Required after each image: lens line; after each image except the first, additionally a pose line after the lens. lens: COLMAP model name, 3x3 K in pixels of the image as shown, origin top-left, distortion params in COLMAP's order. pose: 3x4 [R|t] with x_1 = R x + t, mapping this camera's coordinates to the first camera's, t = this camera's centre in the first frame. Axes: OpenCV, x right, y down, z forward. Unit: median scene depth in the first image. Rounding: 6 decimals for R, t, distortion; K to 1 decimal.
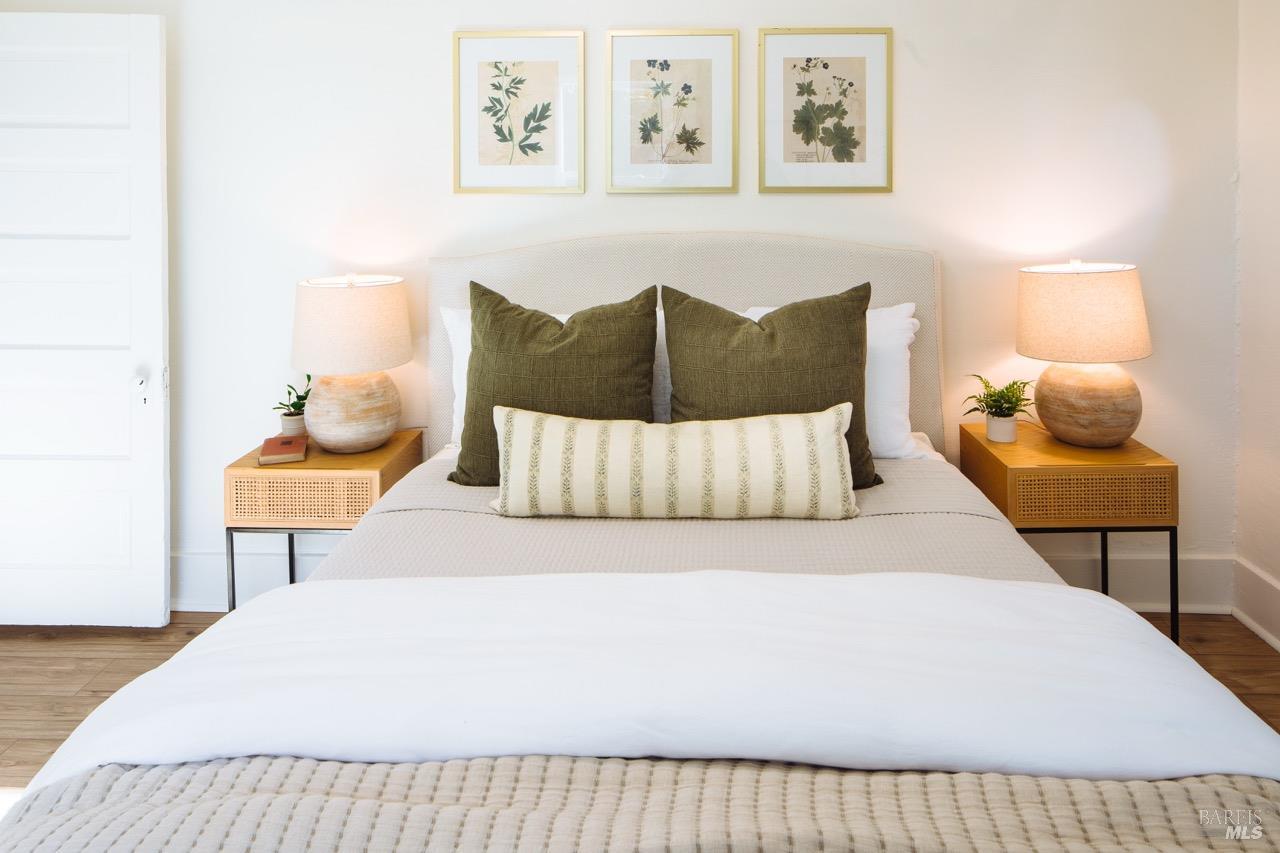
lens RADIAL K [[869.2, 0, 638.8], [0, 869.2, 253.5], [0, 0, 1]] dist [-0.006388, 0.000606]
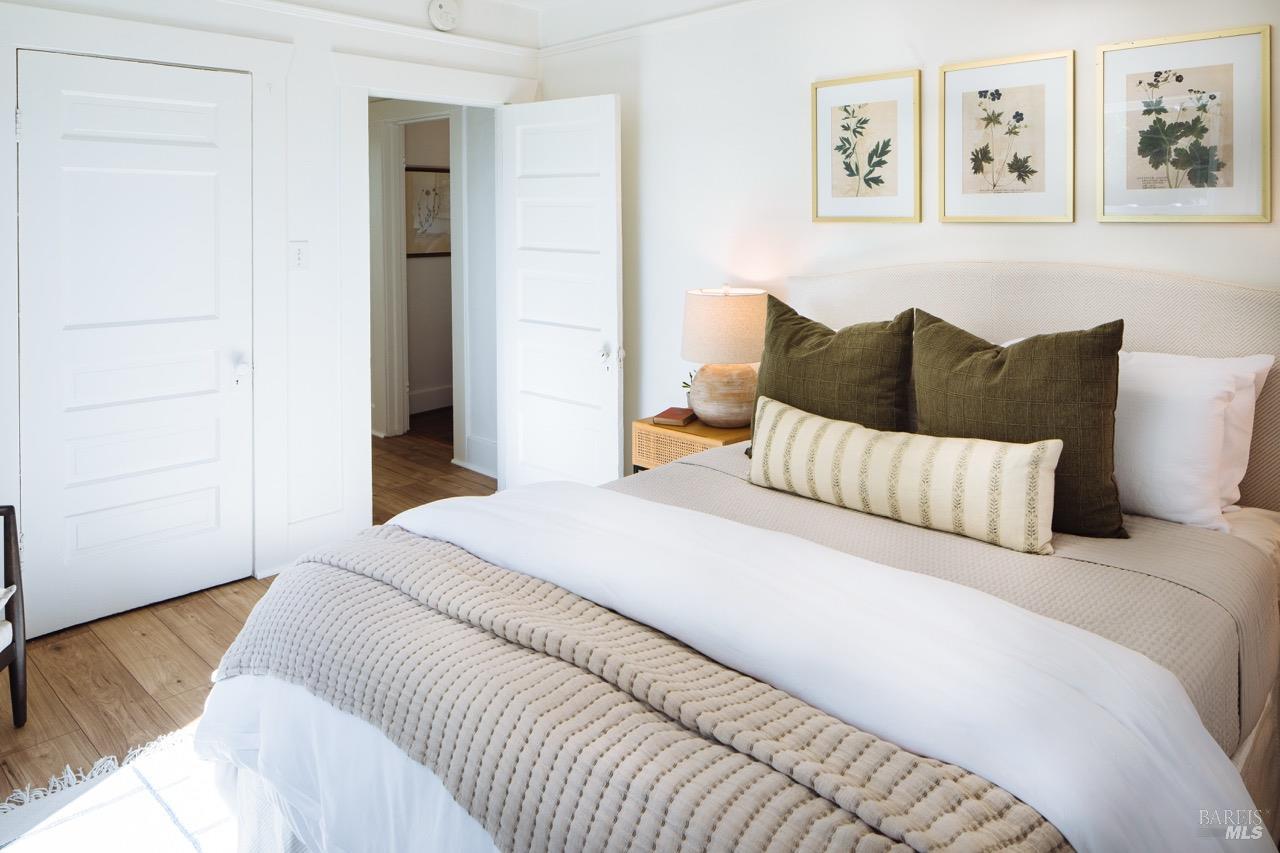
lens RADIAL K [[871.9, 0, 641.1], [0, 871.9, 304.1], [0, 0, 1]] dist [-0.007118, 0.001815]
pose [[0.746537, 0.064413, -0.662218, 0.403978], [-0.048002, 0.997923, 0.042952, 0.001246], [0.663610, -0.000278, 0.748079, -0.025578]]
